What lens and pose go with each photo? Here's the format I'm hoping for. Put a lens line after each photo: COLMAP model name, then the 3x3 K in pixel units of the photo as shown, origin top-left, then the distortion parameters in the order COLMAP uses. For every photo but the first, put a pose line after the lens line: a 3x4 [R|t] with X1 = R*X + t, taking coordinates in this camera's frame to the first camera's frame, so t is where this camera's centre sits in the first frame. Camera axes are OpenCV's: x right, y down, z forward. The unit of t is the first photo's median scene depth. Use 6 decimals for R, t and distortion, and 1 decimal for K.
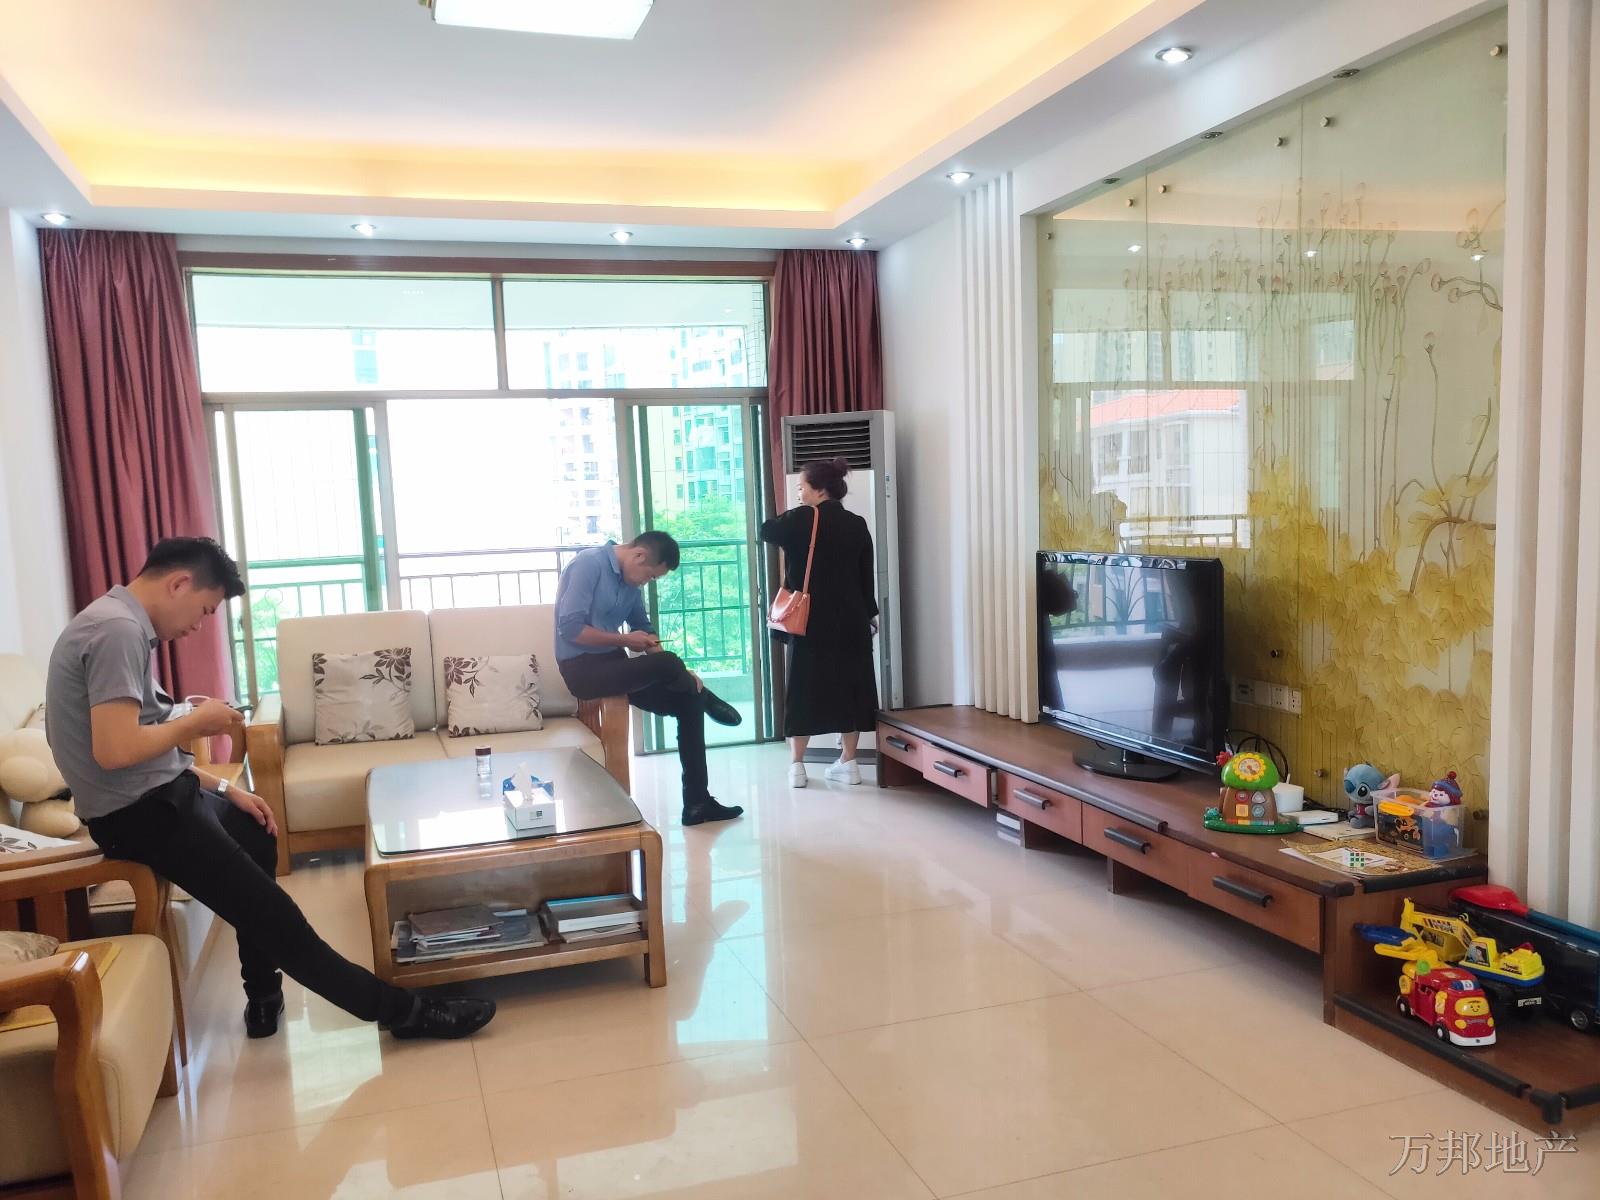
lens RADIAL K [[1309.9, 0, 795.9], [0, 1309.9, 650.0], [0, 0, 1]] dist [0.038830, -0.003907]
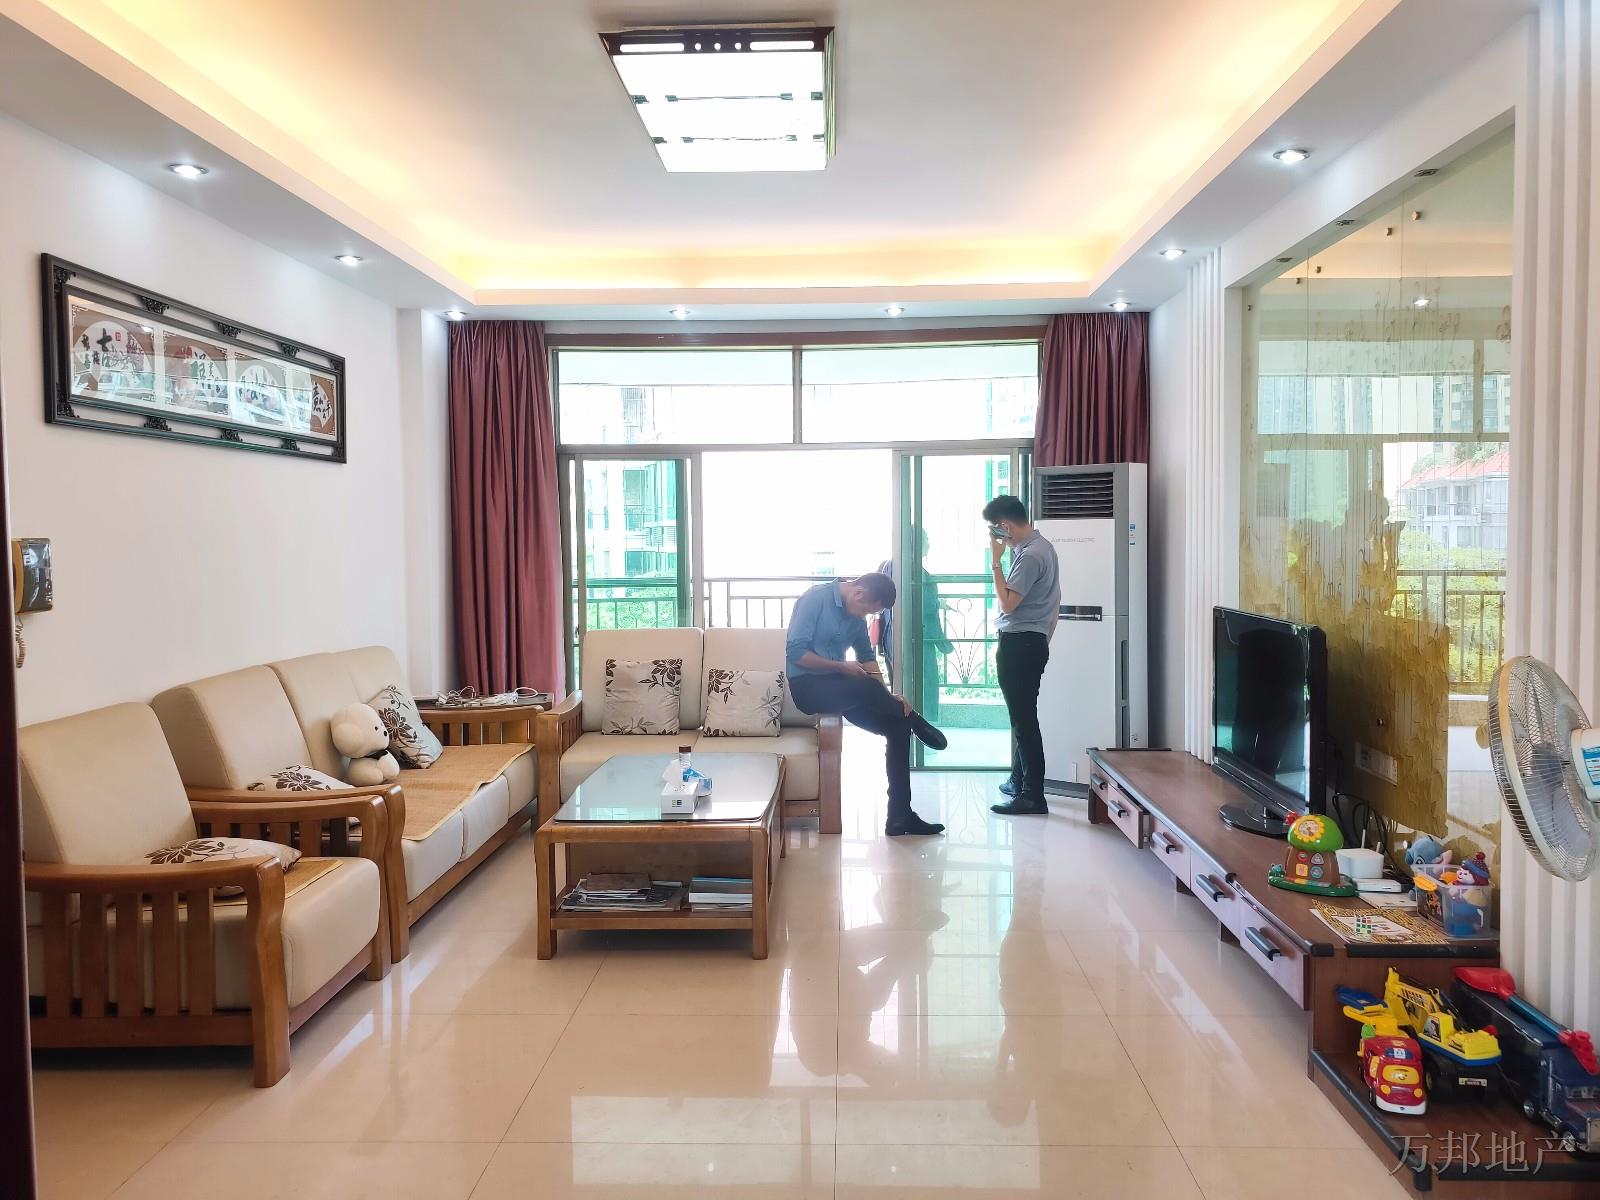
lens RADIAL K [[1279.5, 0, 800.0], [0, 1279.5, 600.0], [0, 0, 1]] dist [0.138137, -0.132320]
pose [[0.944164, 0.048425, -0.325897, 0.193361], [-0.065572, 0.996971, -0.041830, -0.014261], [0.322884, 0.060864, 0.944479, -0.077210]]
